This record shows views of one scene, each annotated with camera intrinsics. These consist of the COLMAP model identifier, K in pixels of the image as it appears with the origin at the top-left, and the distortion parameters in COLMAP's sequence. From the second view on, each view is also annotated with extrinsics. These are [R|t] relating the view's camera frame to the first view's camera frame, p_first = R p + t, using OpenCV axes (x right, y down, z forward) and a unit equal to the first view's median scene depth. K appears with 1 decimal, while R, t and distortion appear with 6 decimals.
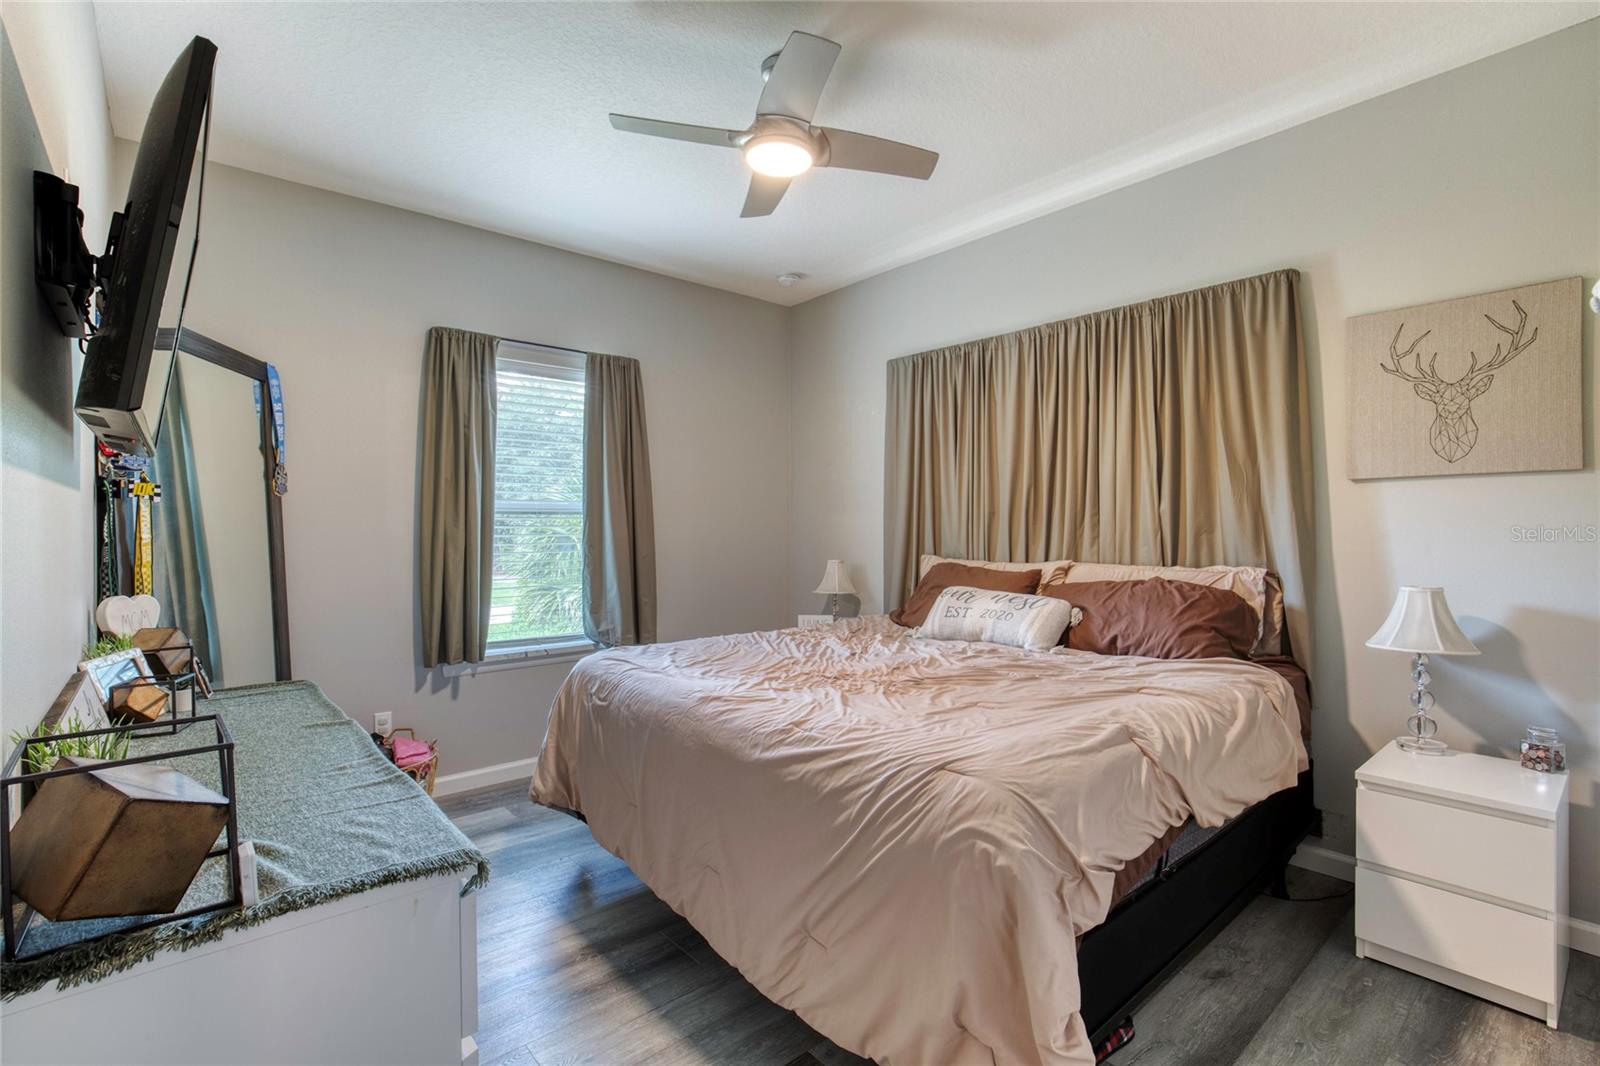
lens RADIAL K [[736.9, 0, 800.5], [0, 736.9, 533.4], [0, 0, 1]] dist [-0.018244, 0.007837]
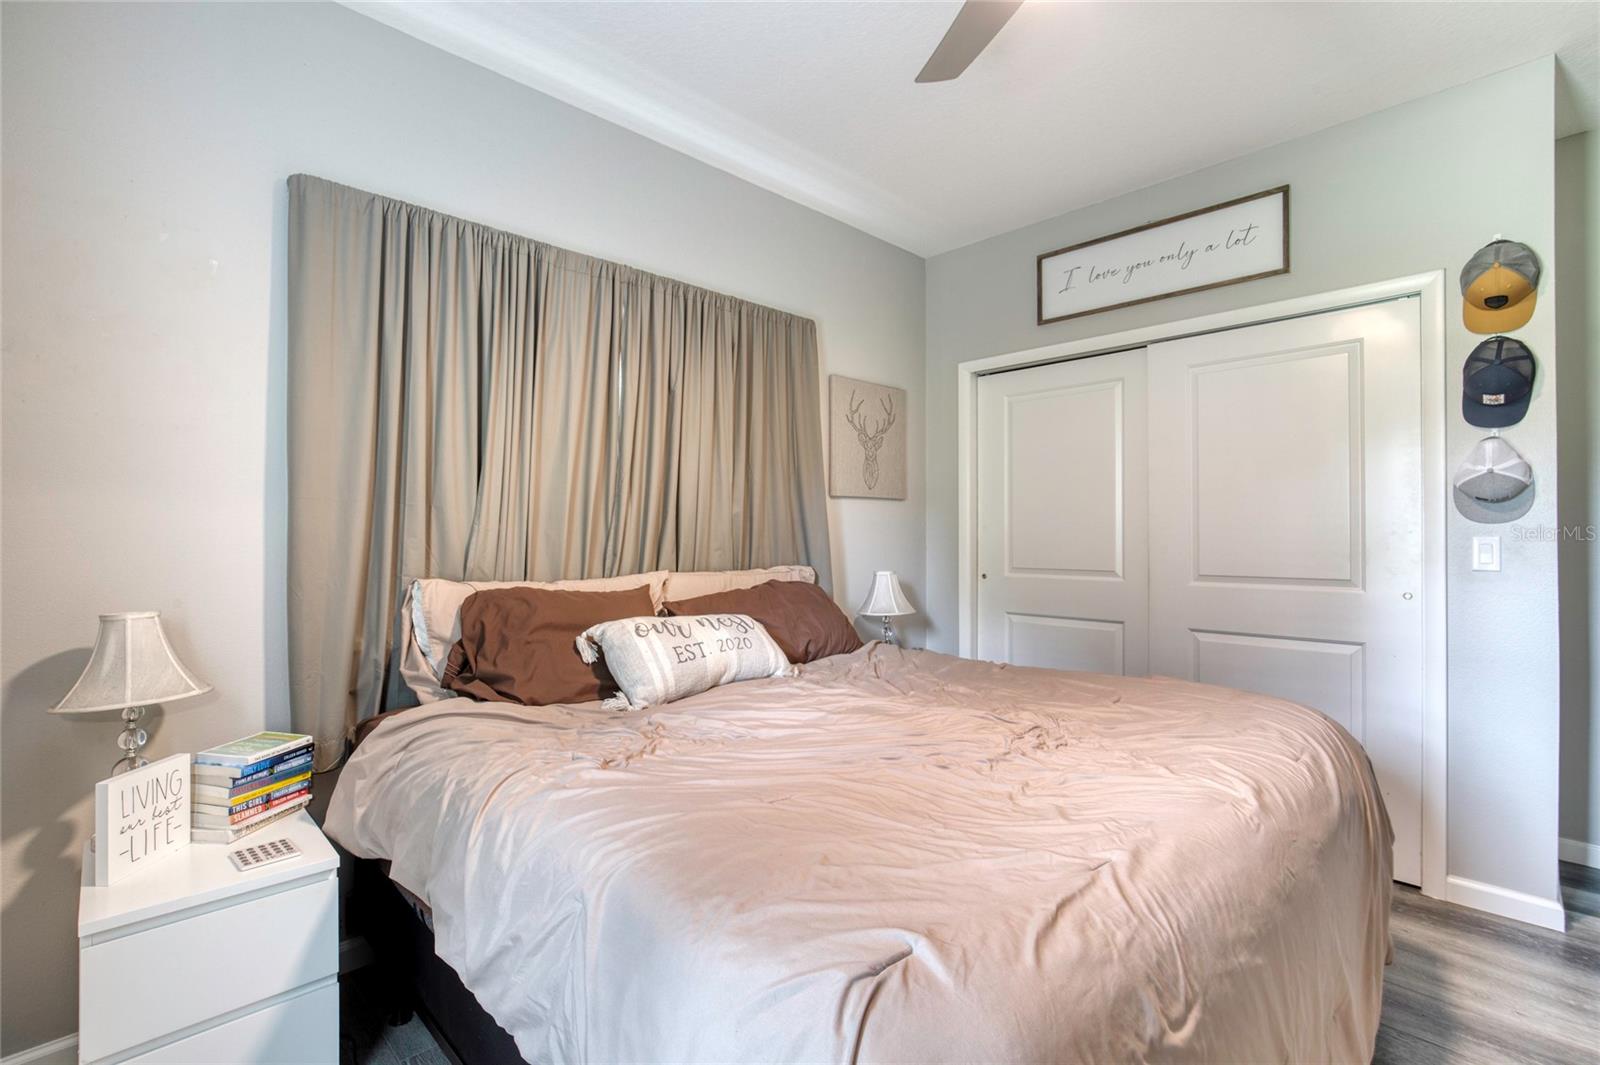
lens RADIAL K [[736.9, 0, 800.0], [0, 736.9, 536.0], [0, 0, 1]] dist [-0.018244, 0.007837]
pose [[-0.054070, 0.002336, 0.998534, -0.478822], [0.009556, 0.999953, -0.001822, 0.000614], [-0.998491, 0.009443, -0.054090, 0.931028]]
